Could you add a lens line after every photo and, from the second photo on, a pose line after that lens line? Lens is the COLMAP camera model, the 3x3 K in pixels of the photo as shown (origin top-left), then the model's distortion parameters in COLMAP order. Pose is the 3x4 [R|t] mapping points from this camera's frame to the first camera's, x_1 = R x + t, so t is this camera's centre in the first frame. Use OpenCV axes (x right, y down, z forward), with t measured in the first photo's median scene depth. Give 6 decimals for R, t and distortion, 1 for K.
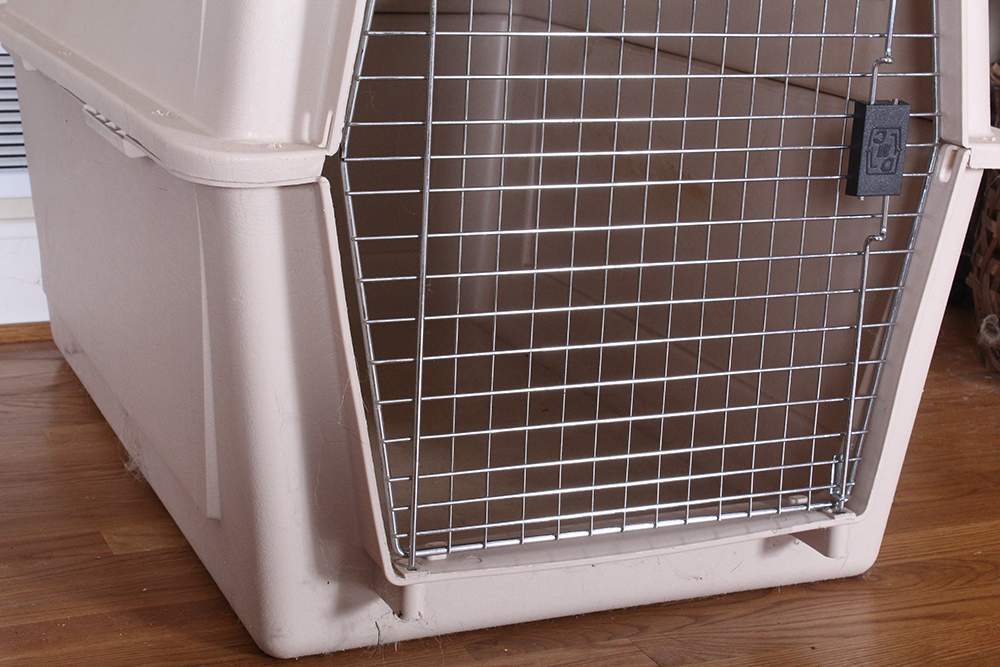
lens RADIAL K [[1809.8, 0, 500.3], [0, 1809.8, 339.1], [0, 0, 1]] dist [0.003645, 0.000000]
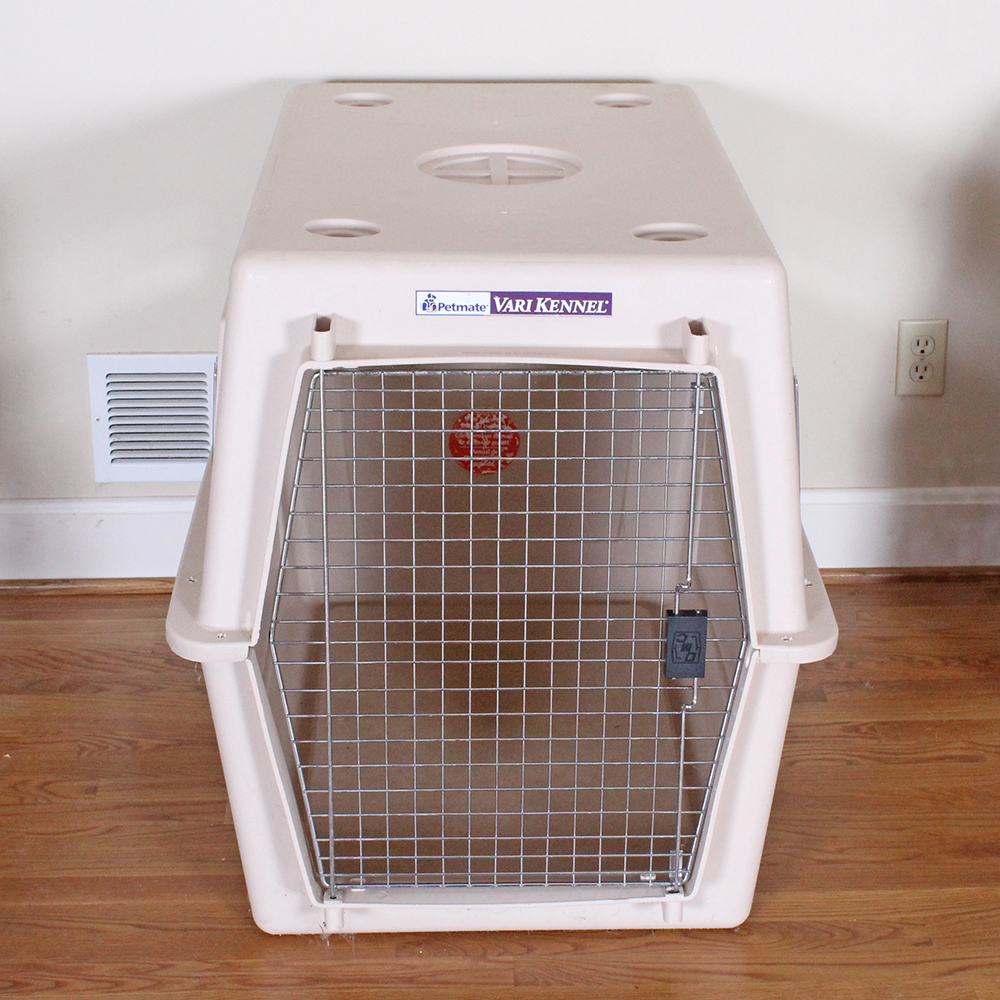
lens RADIAL K [[2215.0, 0, 494.3], [0, 2215.0, 491.3], [0, 0, 1]] dist [-0.028379, 0.000000]
pose [[0.926400, 0.099786, -0.363077, 0.665569], [-0.063640, 0.991868, 0.110219, -0.391685], [0.371123, -0.079001, 0.925217, -0.574530]]
